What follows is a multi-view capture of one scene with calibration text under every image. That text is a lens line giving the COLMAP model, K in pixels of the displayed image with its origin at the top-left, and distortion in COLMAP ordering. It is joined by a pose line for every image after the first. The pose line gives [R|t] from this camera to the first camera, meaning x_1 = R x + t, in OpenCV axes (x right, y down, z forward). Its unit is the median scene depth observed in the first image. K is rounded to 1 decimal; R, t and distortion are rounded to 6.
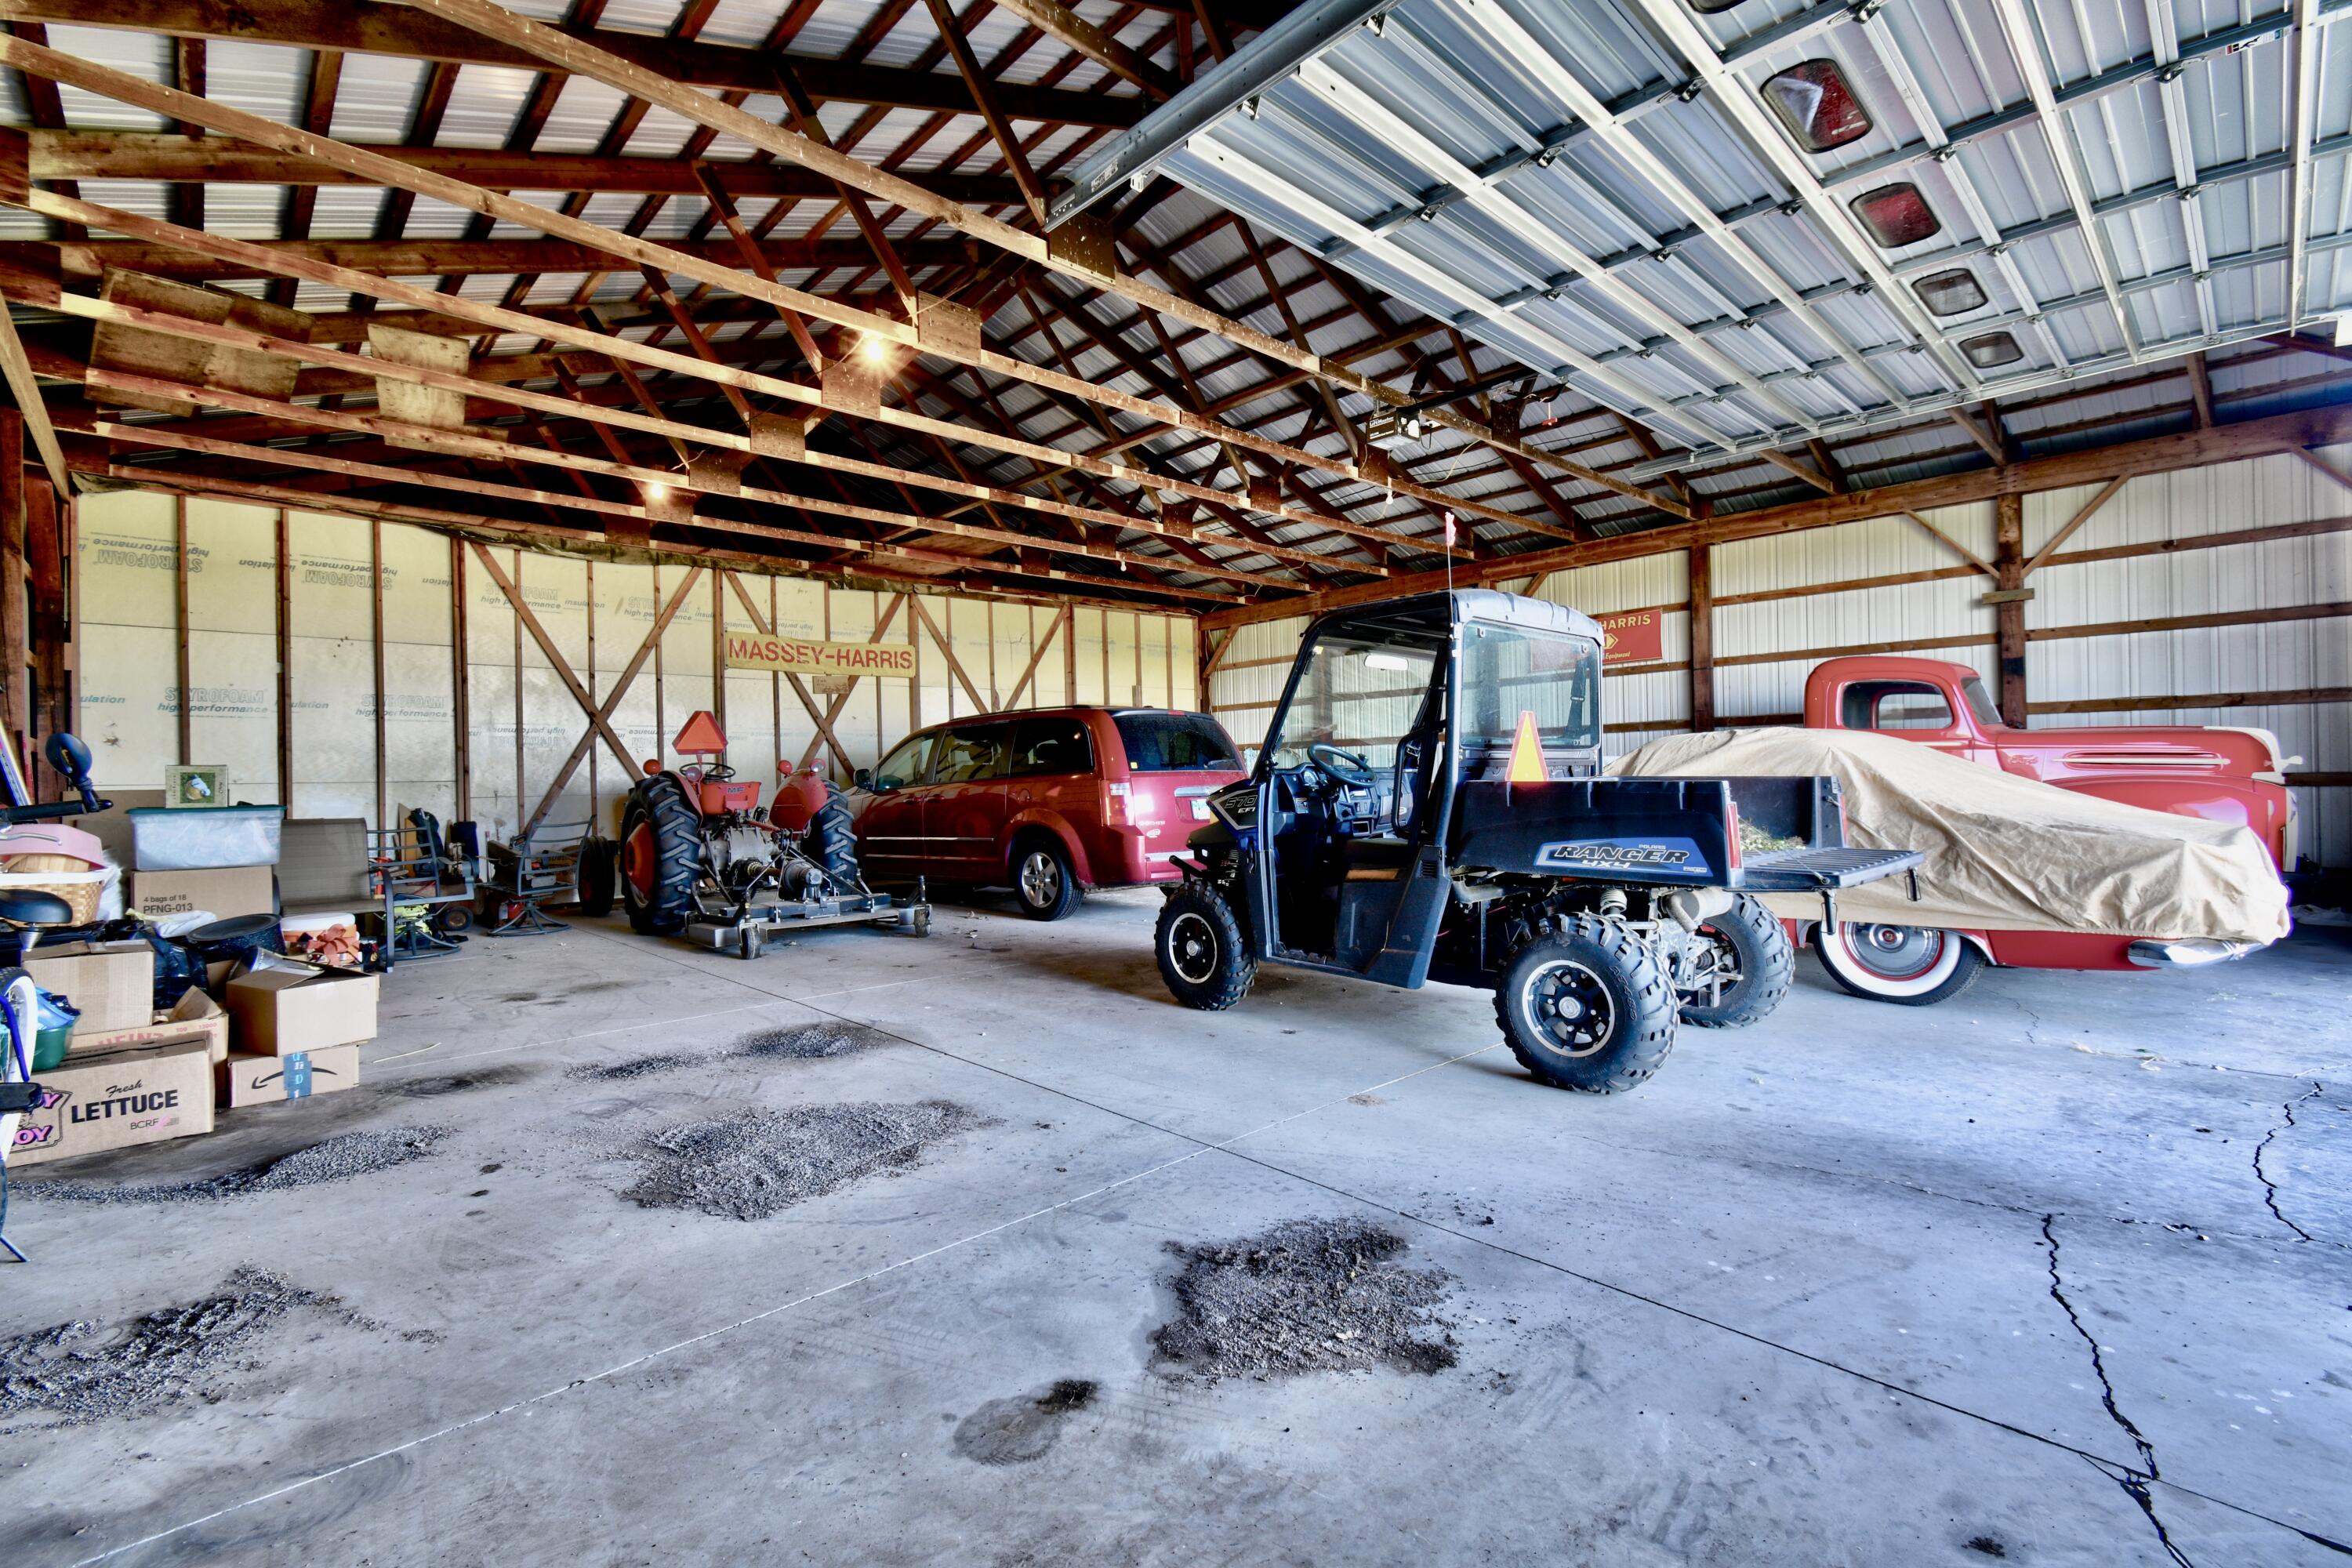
lens RADIAL K [[1026.5, 0, 1176.0], [0, 1026.5, 784.0], [0, 0, 1]] dist [0.002842, -0.000622]
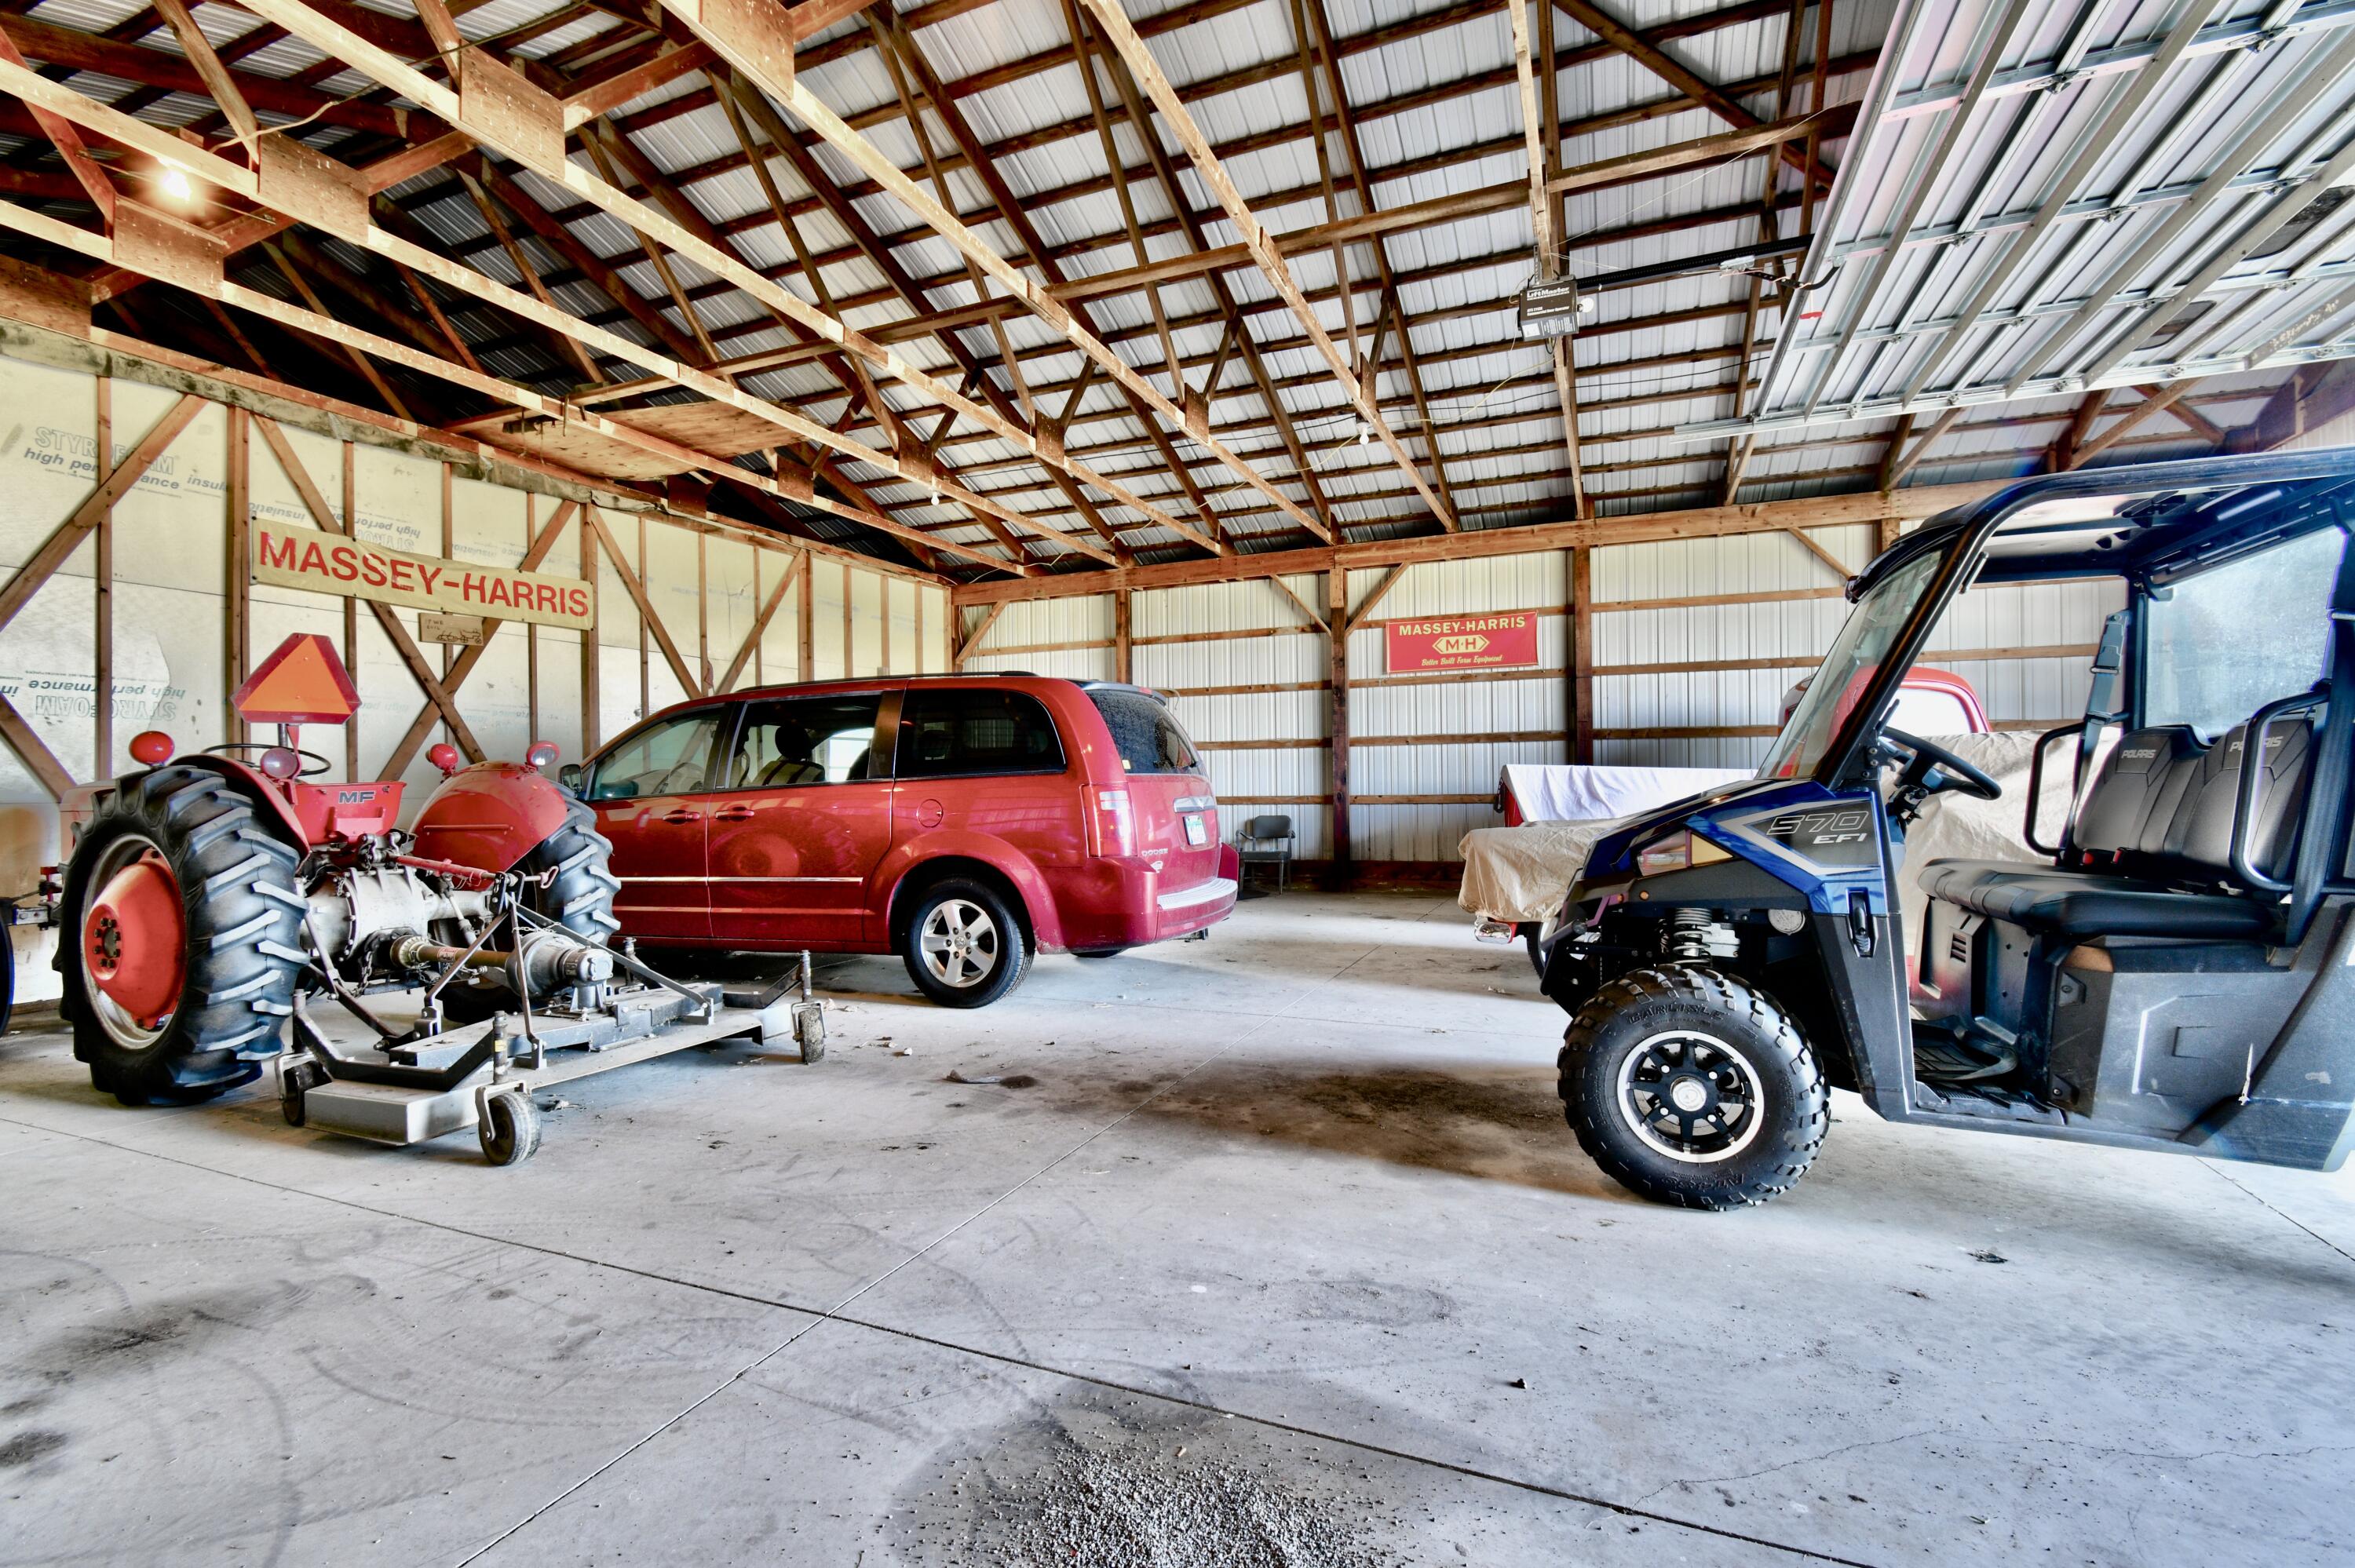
lens RADIAL K [[1028.0, 0, 1177.5], [0, 1028.0, 784.0], [0, 0, 1]] dist [0.011407, -0.007519]
pose [[0.915040, 0.013260, 0.403144, -0.198744], [-0.007417, 0.999844, -0.016053, 0.003496], [-0.403294, 0.011699, 0.914996, 0.273563]]
